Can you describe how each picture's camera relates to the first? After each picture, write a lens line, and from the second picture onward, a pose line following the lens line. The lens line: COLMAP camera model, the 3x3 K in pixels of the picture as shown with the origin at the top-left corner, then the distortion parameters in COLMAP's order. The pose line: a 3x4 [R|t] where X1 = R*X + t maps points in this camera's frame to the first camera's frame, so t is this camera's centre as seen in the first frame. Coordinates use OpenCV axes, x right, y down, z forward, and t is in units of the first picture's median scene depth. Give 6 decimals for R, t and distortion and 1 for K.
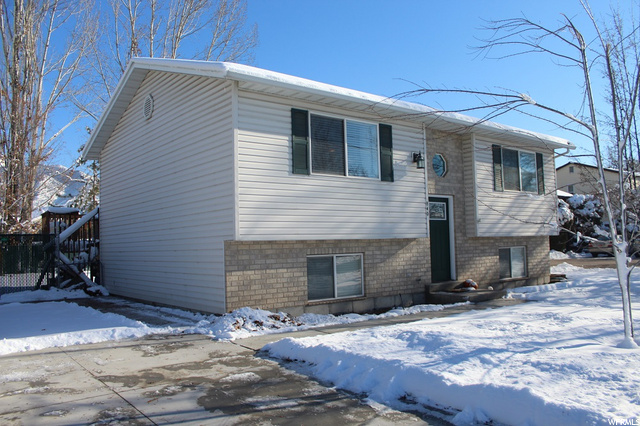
lens RADIAL K [[535.6, 0, 320.0], [0, 535.6, 213.0], [0, 0, 1]] dist [-0.153303, 0.120508]
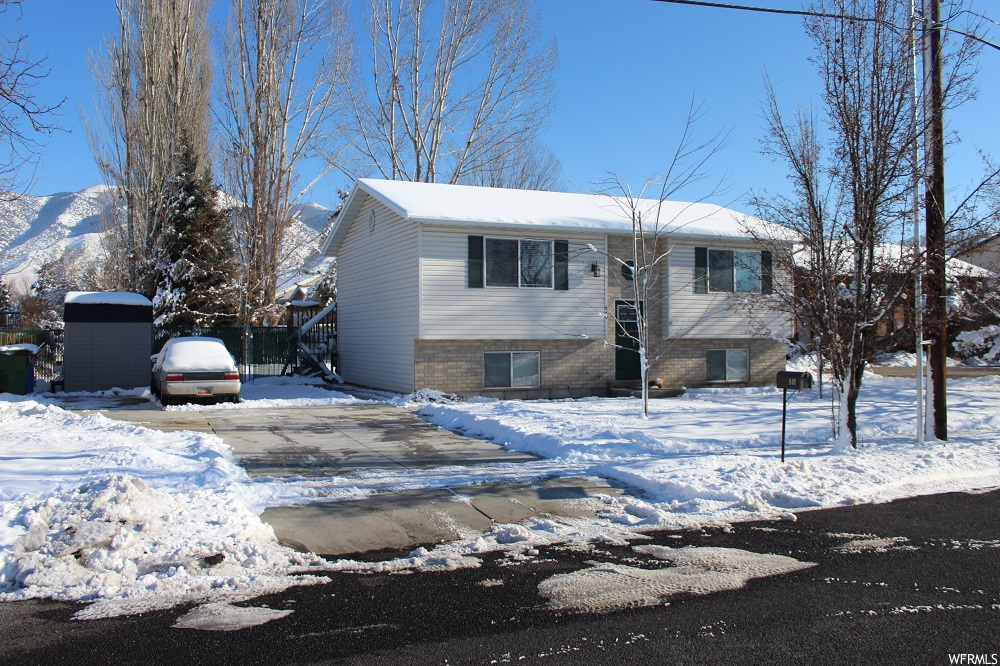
lens RADIAL K [[877.0, 0, 500.0], [0, 877.0, 333.0], [0, 0, 1]] dist [-0.088273, 0.002573]
pose [[0.967503, 0.022929, -0.251818, 0.479685], [-0.007195, 0.997973, 0.063223, -0.085431], [0.252757, -0.059357, 0.965707, -0.880888]]
